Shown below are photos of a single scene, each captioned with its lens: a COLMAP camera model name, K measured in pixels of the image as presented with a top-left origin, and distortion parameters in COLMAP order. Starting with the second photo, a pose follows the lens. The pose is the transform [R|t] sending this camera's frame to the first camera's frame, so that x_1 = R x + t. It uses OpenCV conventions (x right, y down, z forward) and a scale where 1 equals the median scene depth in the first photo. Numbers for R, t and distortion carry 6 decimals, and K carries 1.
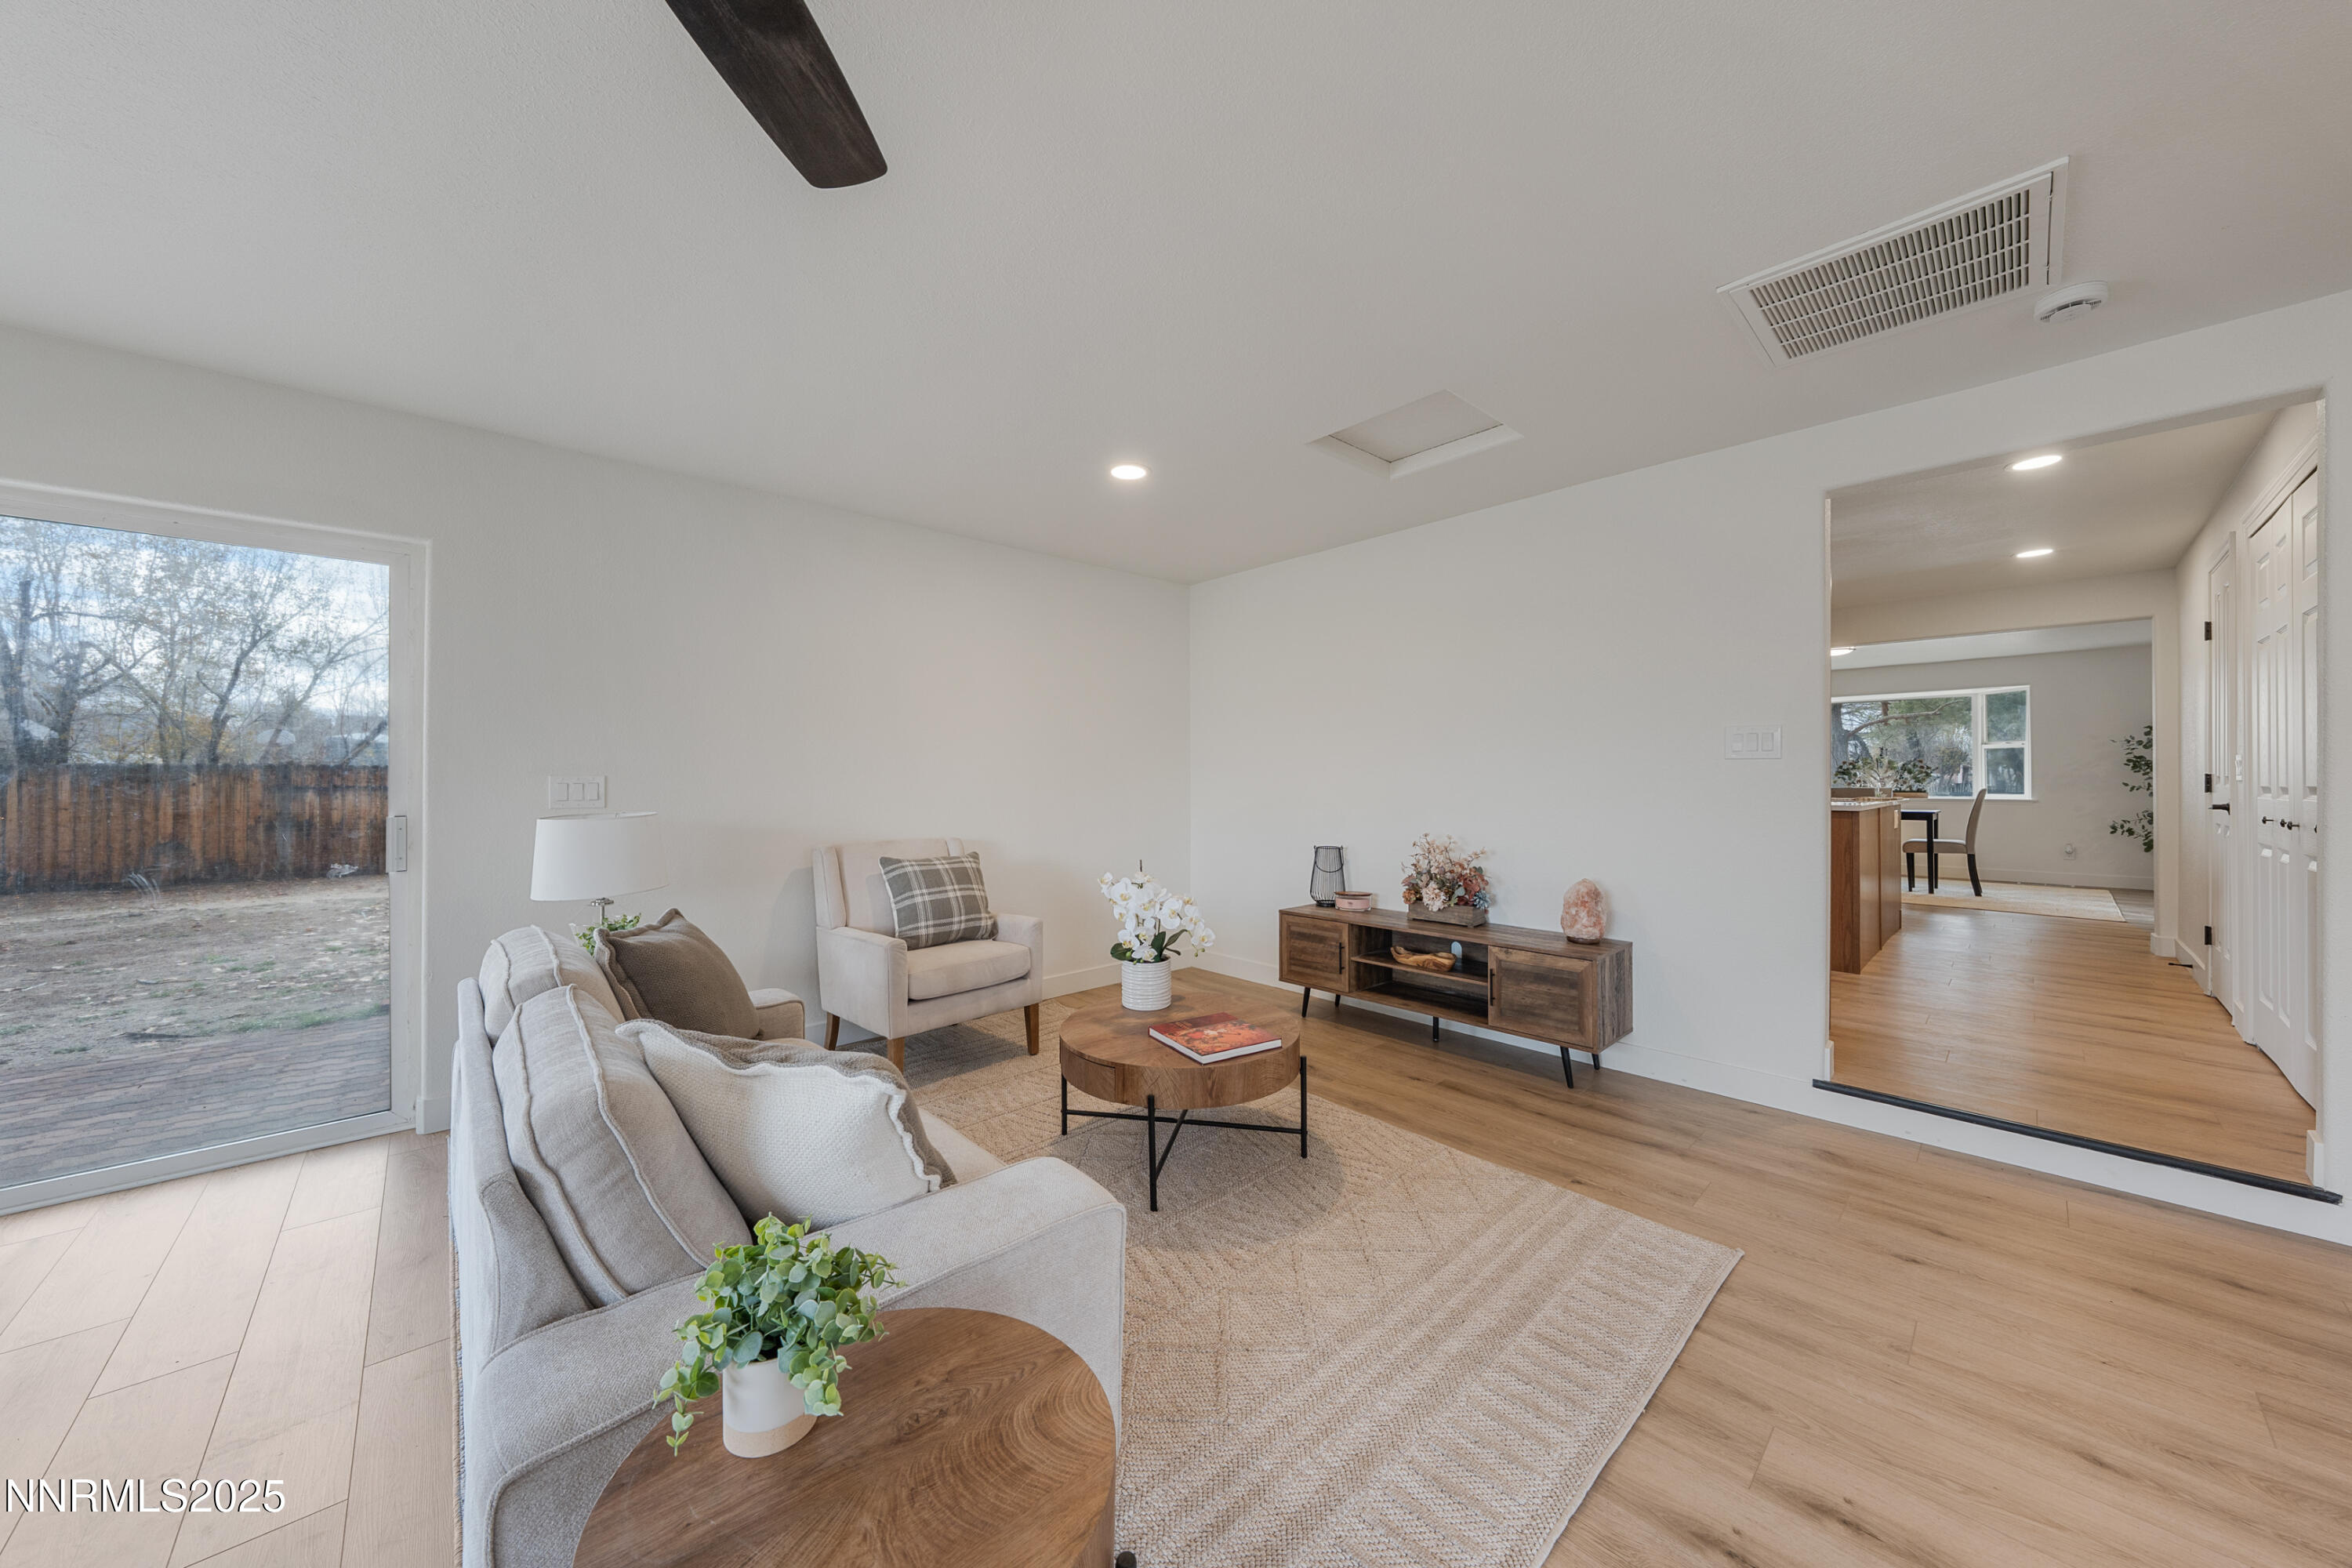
lens RADIAL K [[797.8, 0, 1172.0], [0, 797.8, 775.3], [0, 0, 1]] dist [-0.001360, -0.000344]
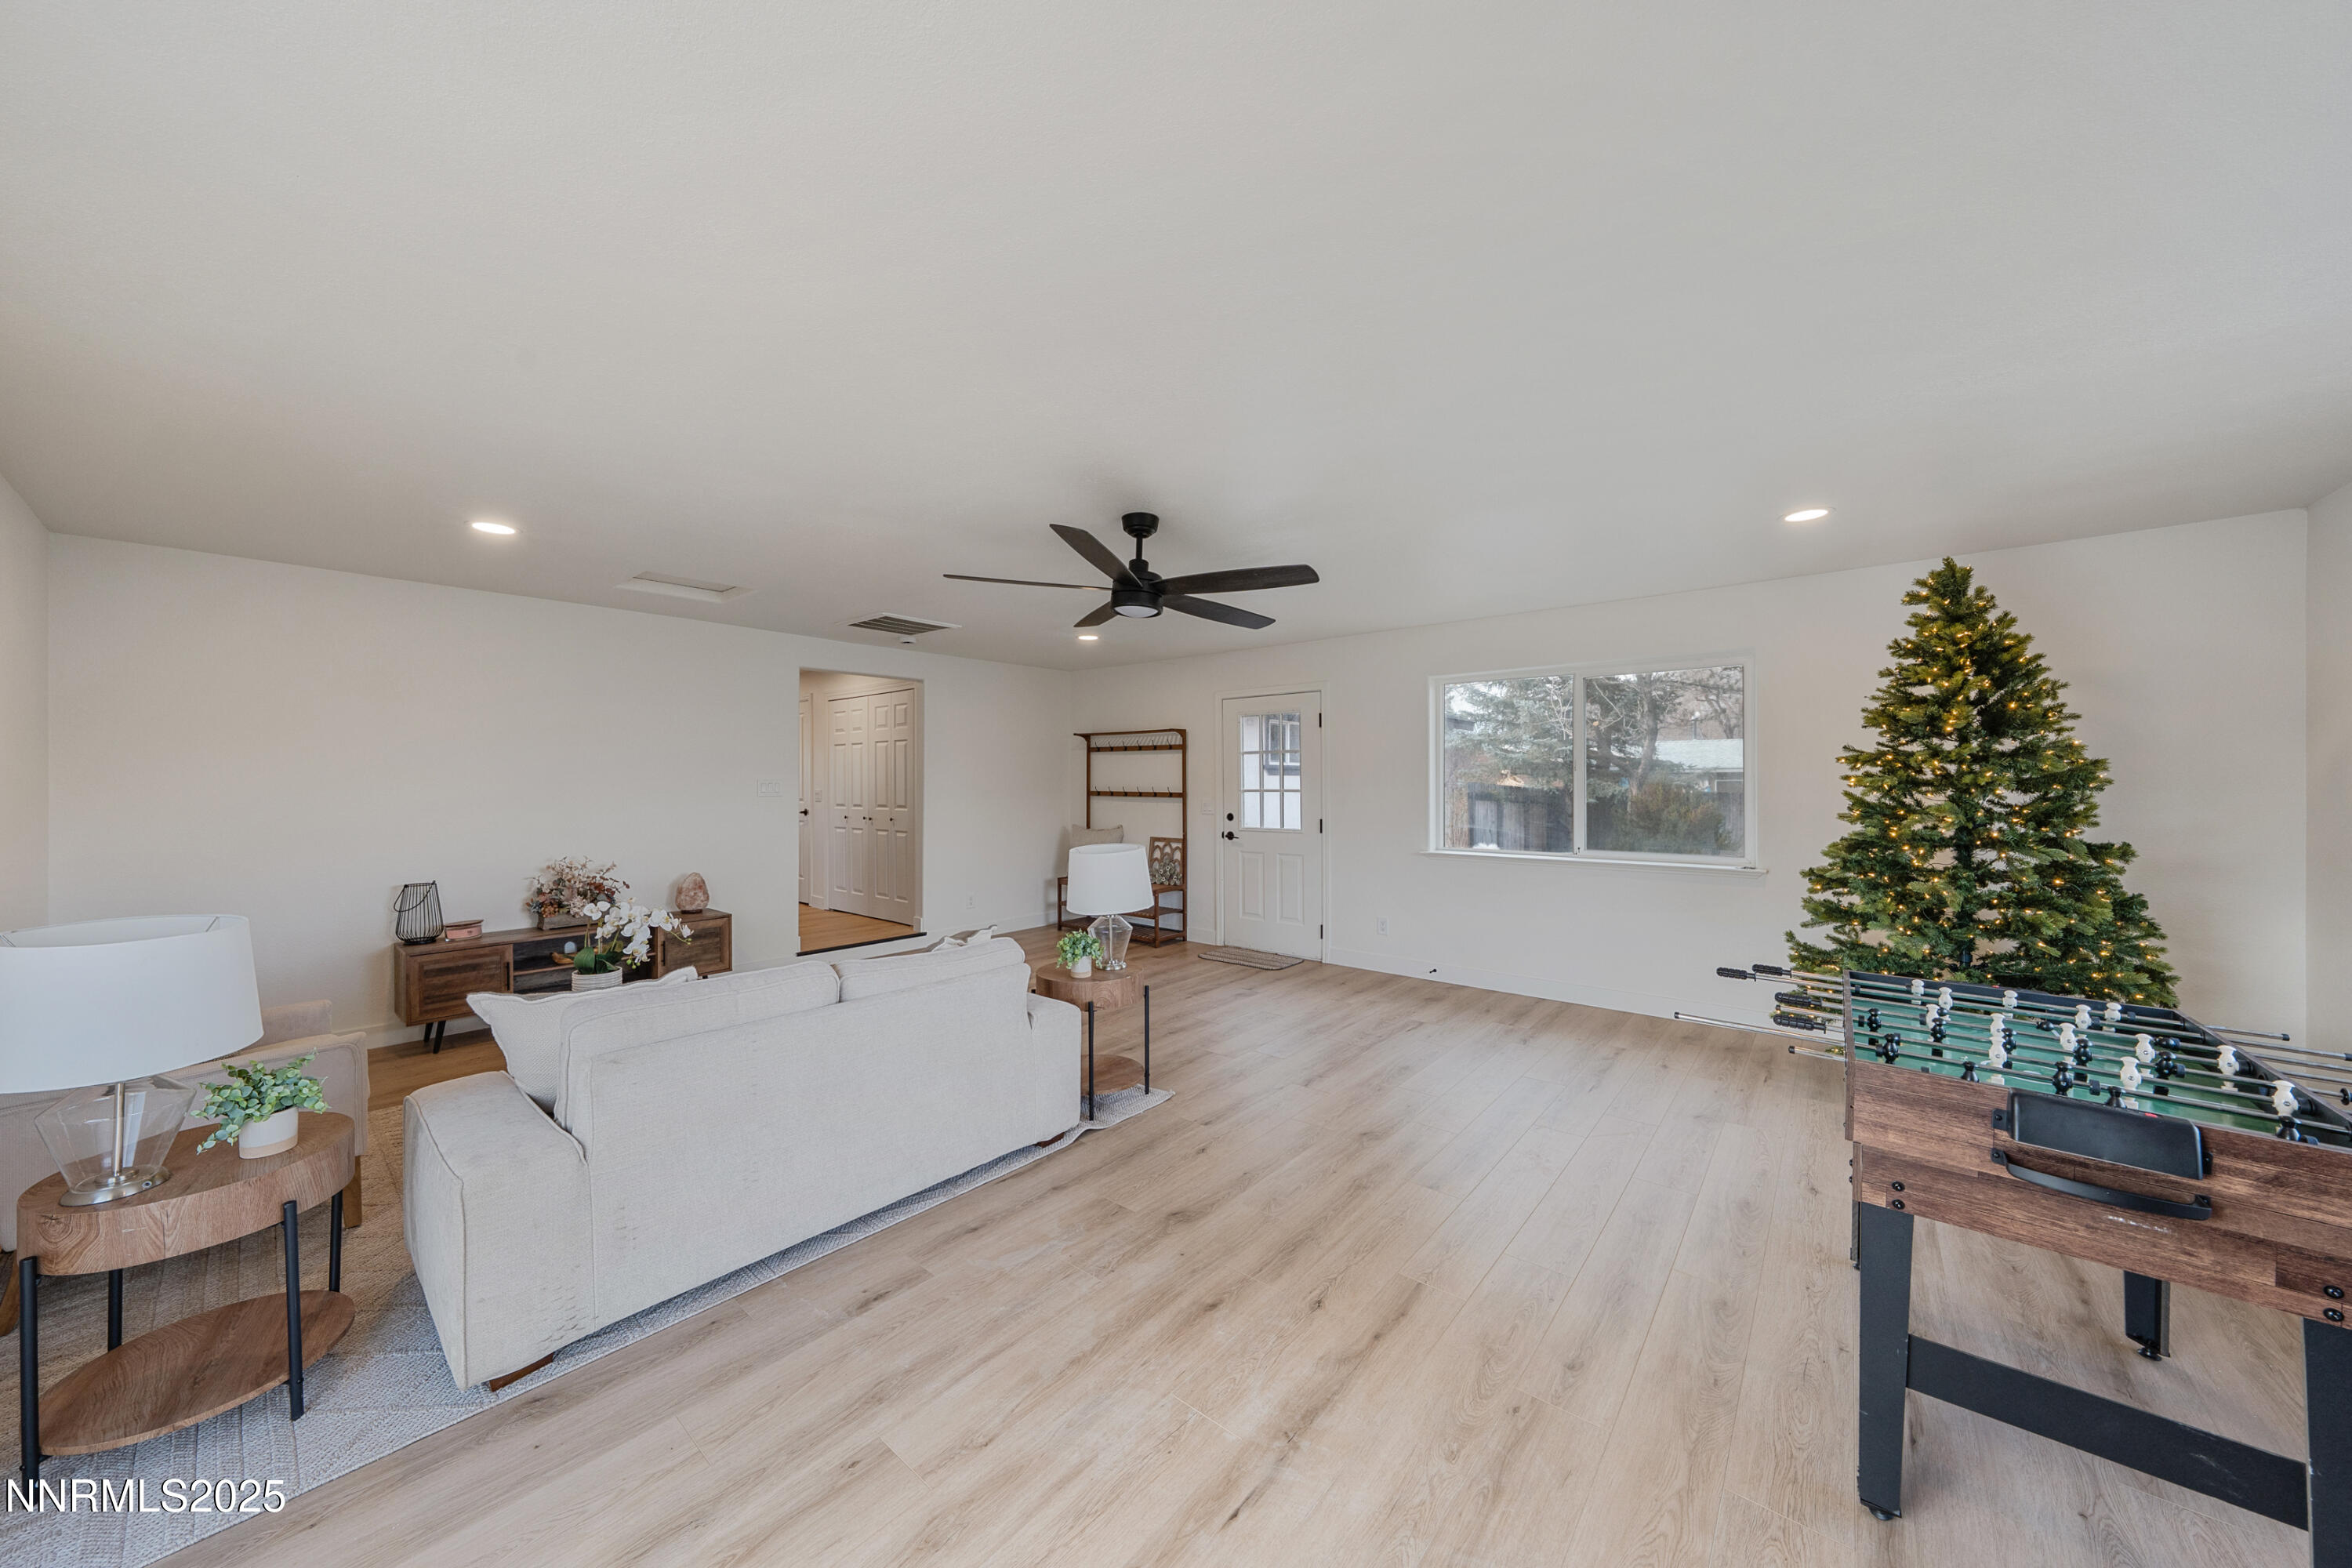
lens RADIAL K [[797.8, 0, 1172.0], [0, 797.8, 775.3], [0, 0, 1]] dist [-0.001360, -0.000344]
pose [[-0.117128, 0.009330, 0.993073, -1.033438], [-0.002698, 0.999949, -0.009713, -0.042984], [-0.993113, -0.003817, -0.117097, 0.219918]]
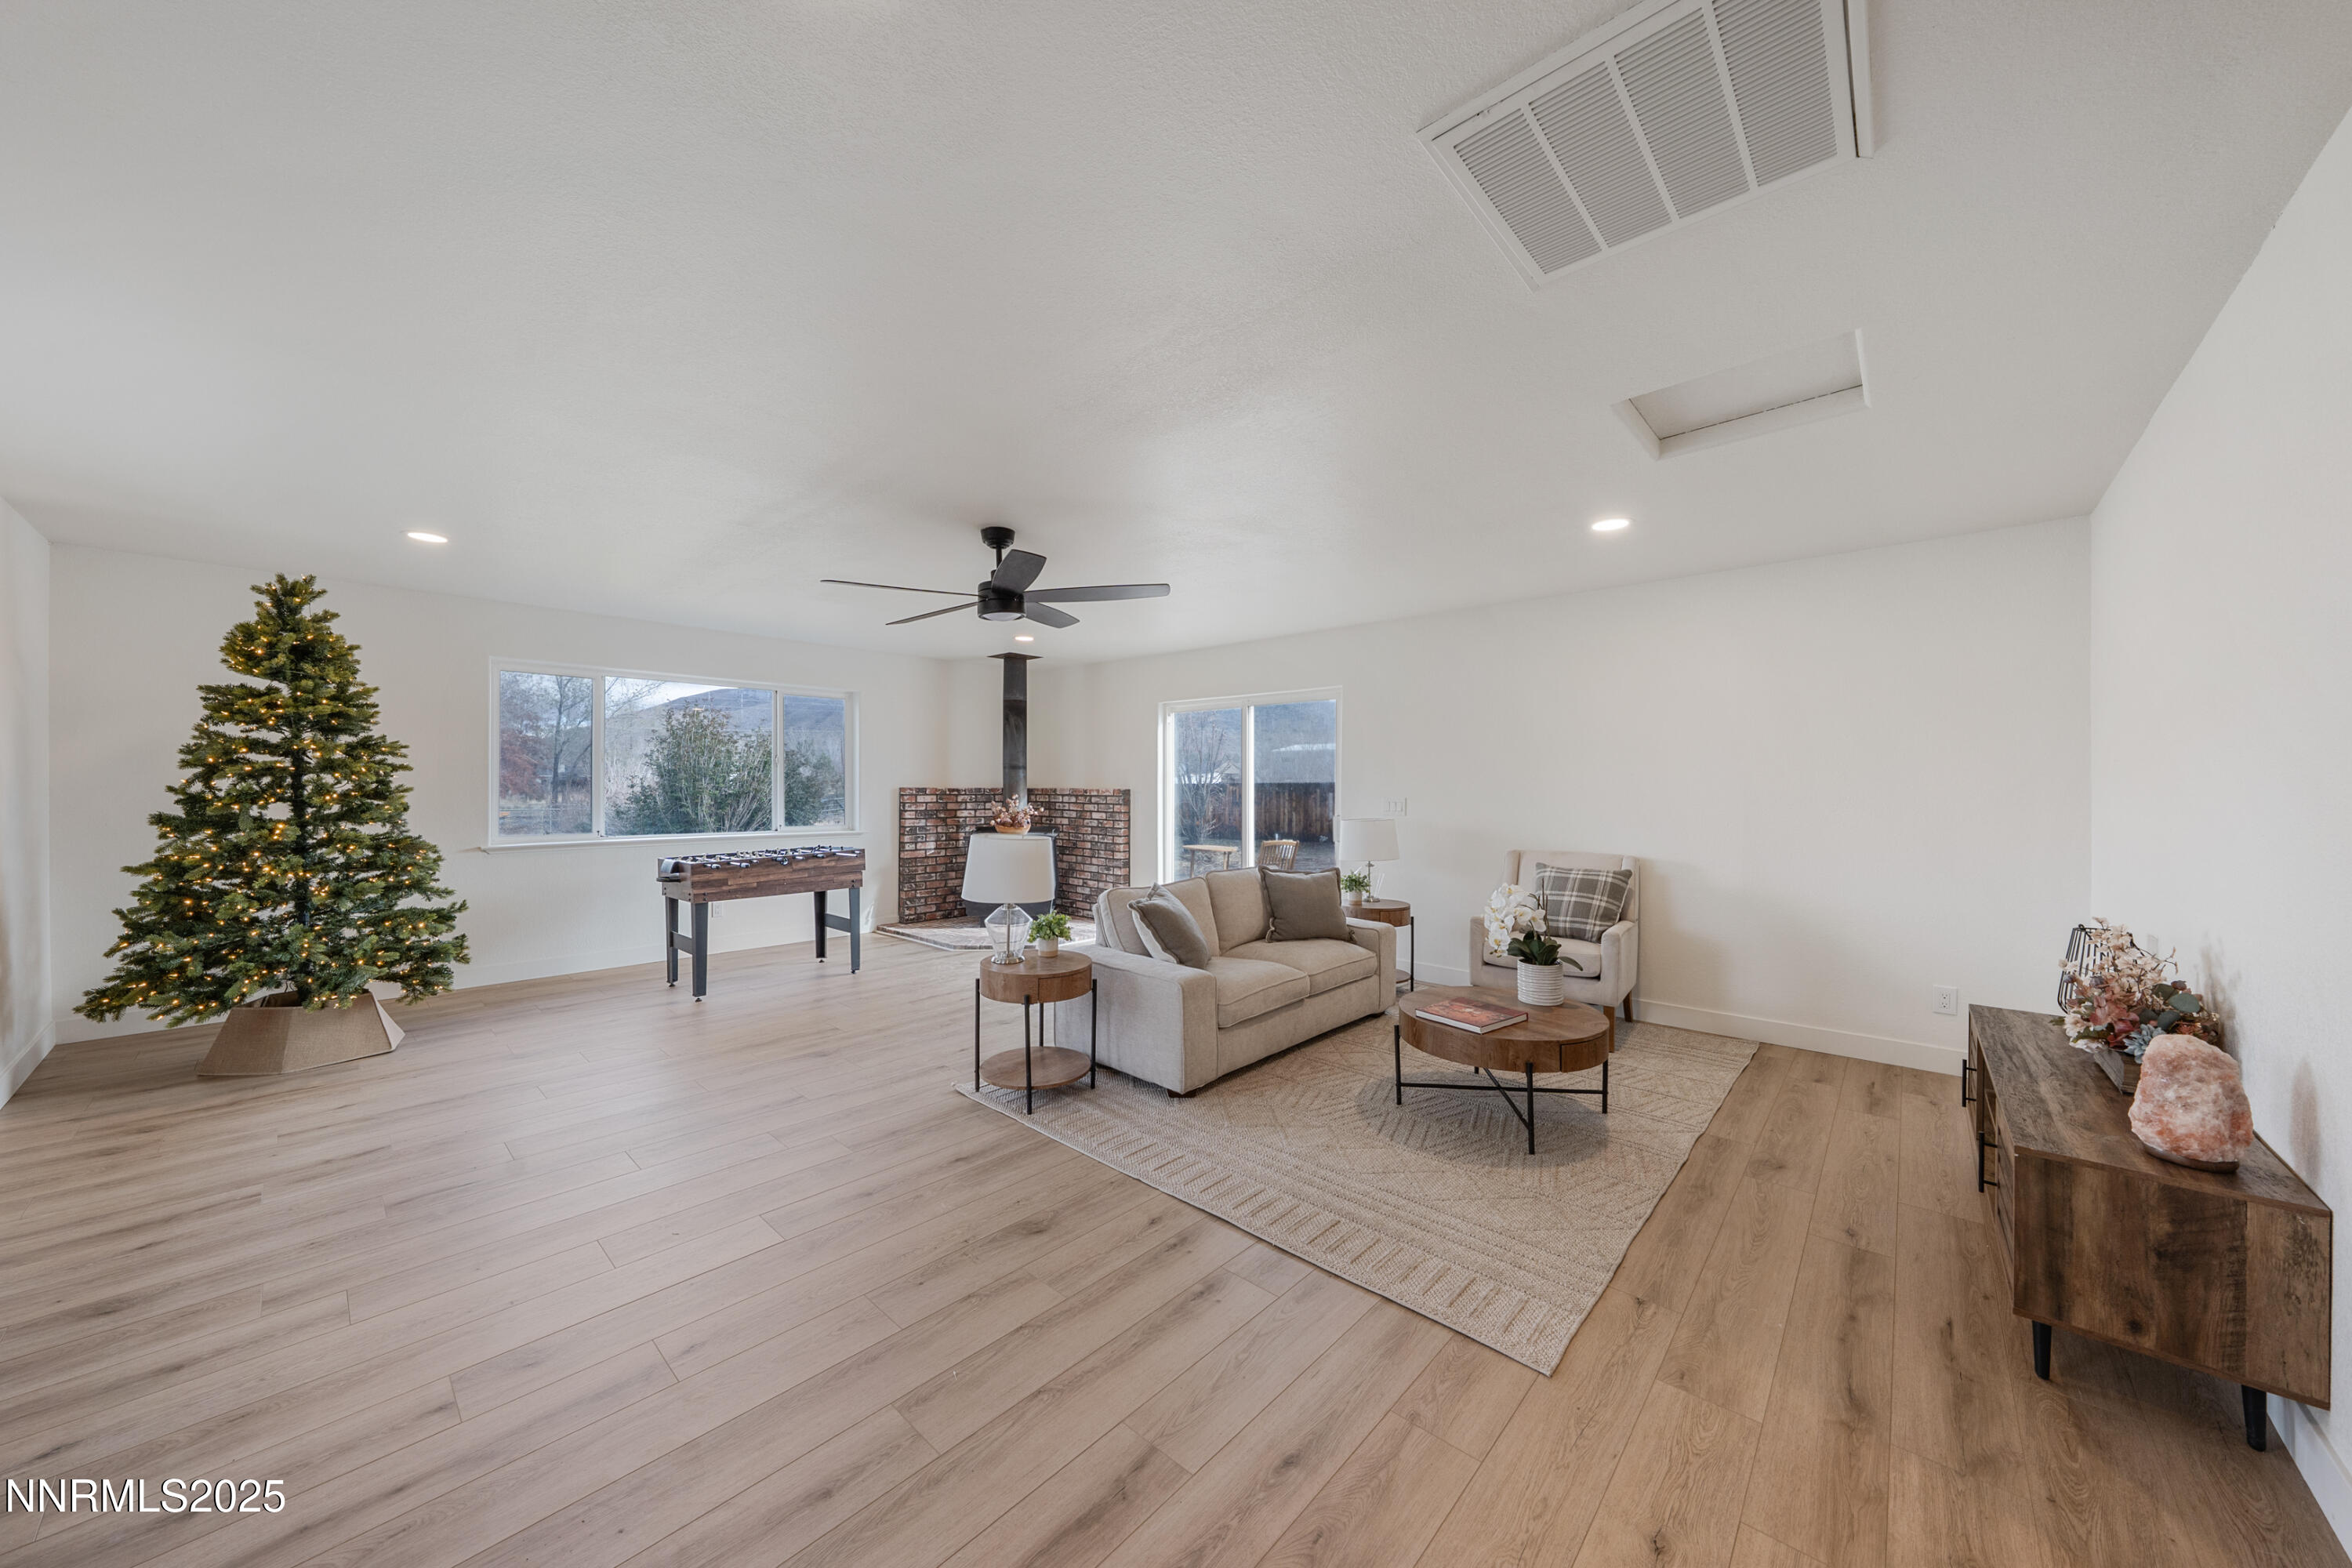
lens RADIAL K [[809.1, 0, 1175.5], [0, 809.1, 786.6], [0, 0, 1]] dist [-0.001069, 0.000146]
pose [[0.080280, 0.003805, -0.996765, 0.863103], [0.001414, 0.999991, 0.003932, -0.025754], [0.996771, -0.001725, 0.080273, 0.289452]]
